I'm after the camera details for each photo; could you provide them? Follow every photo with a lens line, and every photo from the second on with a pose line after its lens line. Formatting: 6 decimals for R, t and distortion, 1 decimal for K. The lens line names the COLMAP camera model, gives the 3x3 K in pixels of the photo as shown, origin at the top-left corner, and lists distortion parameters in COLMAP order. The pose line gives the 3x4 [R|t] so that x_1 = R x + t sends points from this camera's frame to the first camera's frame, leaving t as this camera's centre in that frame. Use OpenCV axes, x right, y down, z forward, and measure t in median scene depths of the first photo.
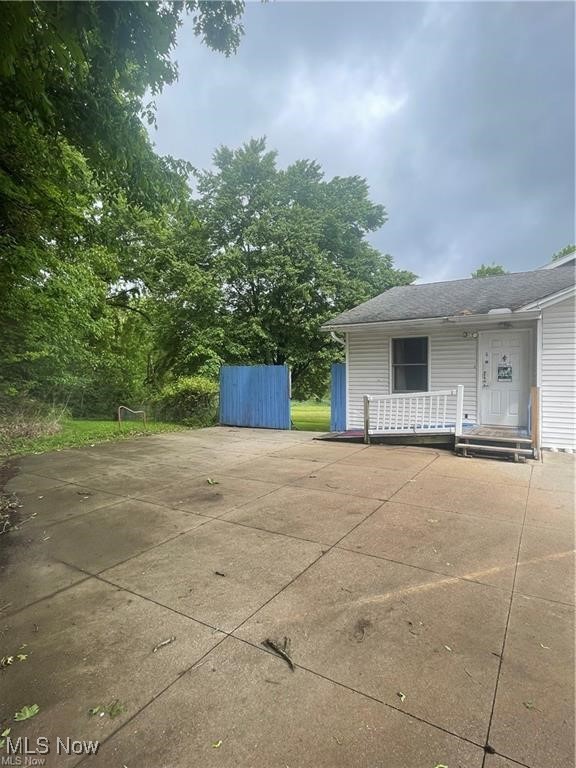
lens RADIAL K [[409.5, 0, 288.2], [0, 409.5, 383.1], [0, 0, 1]] dist [-0.008074, 0.000782]
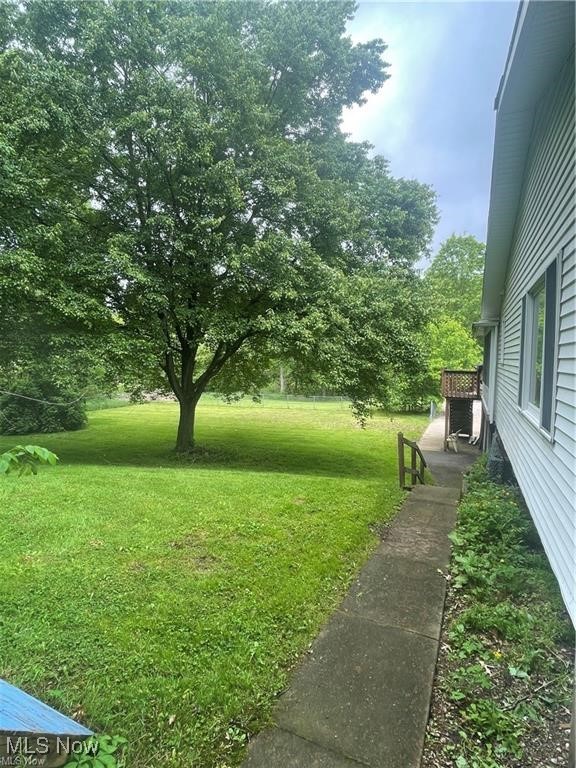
lens RADIAL K [[409.5, 0, 287.4], [0, 409.5, 383.8], [0, 0, 1]] dist [-0.008074, 0.000782]
pose [[0.988845, 0.006710, 0.148800, 0.036244], [-0.012383, 0.999230, 0.037229, -0.015811], [-0.148436, -0.038656, 0.988166, 0.509489]]
